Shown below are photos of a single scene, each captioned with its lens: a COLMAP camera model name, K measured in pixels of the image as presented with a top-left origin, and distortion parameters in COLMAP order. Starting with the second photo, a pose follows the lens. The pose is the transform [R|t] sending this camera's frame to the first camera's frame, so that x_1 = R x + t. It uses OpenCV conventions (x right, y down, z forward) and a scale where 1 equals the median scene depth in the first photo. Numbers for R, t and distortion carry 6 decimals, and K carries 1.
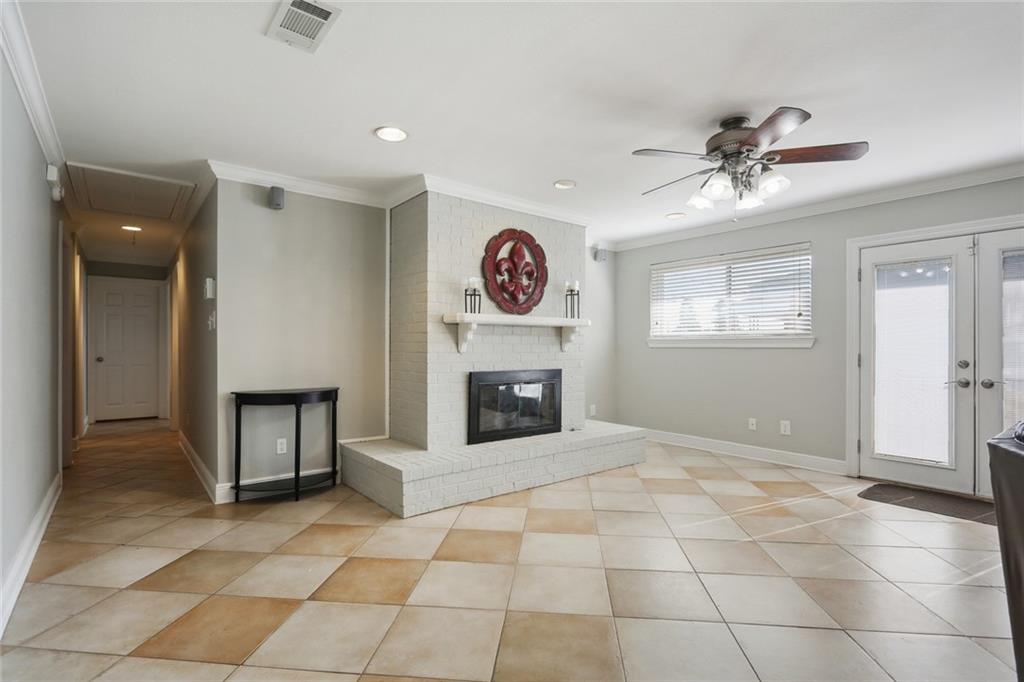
lens RADIAL K [[499.4, 0, 512.0], [0, 499.4, 341.0], [0, 0, 1]] dist [0.002217, 0.000552]
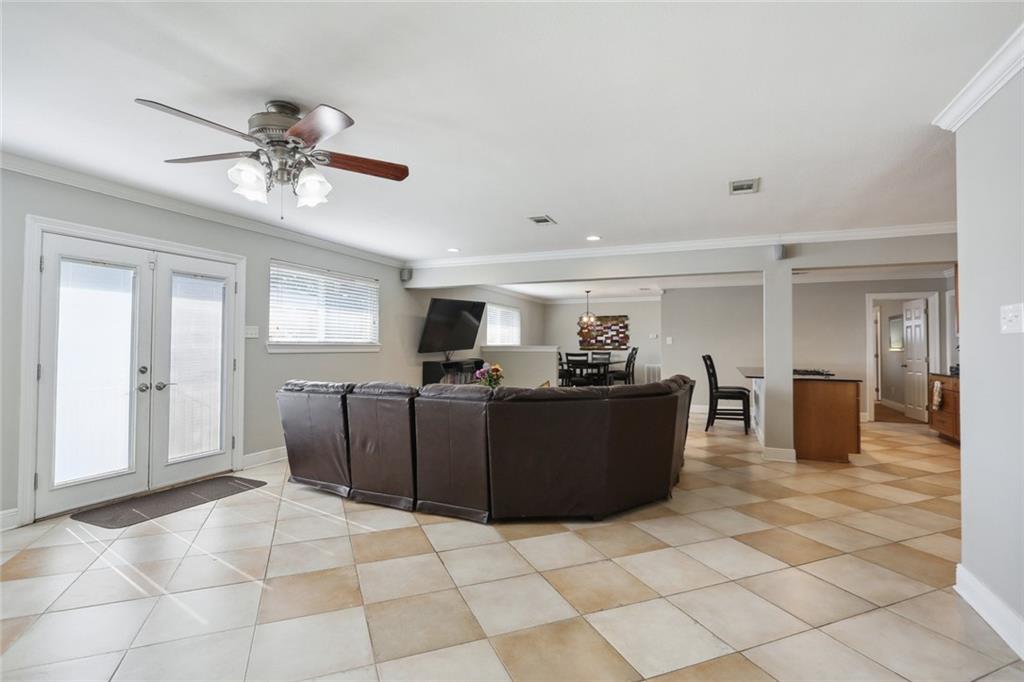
lens RADIAL K [[489.7, 0, 512.0], [0, 489.7, 341.0], [0, 0, 1]] dist [-0.014819, 0.000404]
pose [[-0.467204, 0.011826, 0.884071, -0.337244], [-0.011896, 0.999736, -0.019660, -0.003508], [-0.884070, -0.019702, -0.466940, 0.719690]]
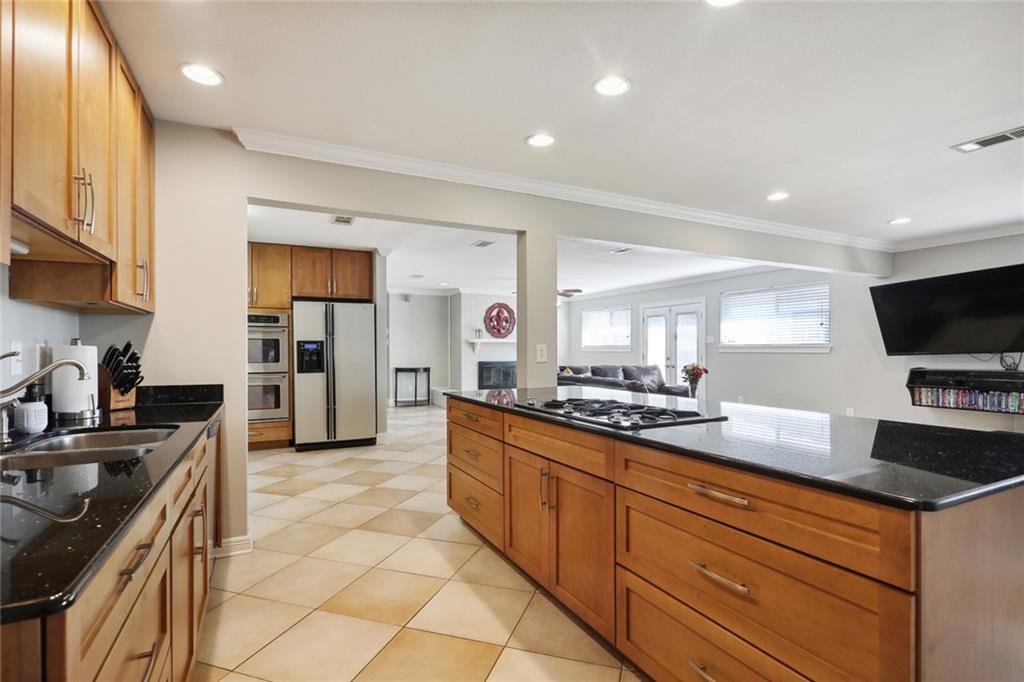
lens RADIAL K [[489.7, 0, 512.0], [0, 489.7, 341.0], [0, 0, 1]] dist [-0.014819, 0.000404]
pose [[0.976463, -0.005876, -0.215607, 0.610880], [0.005299, 0.999981, -0.003254, -0.032901], [0.215622, 0.002035, 0.976475, -1.382779]]
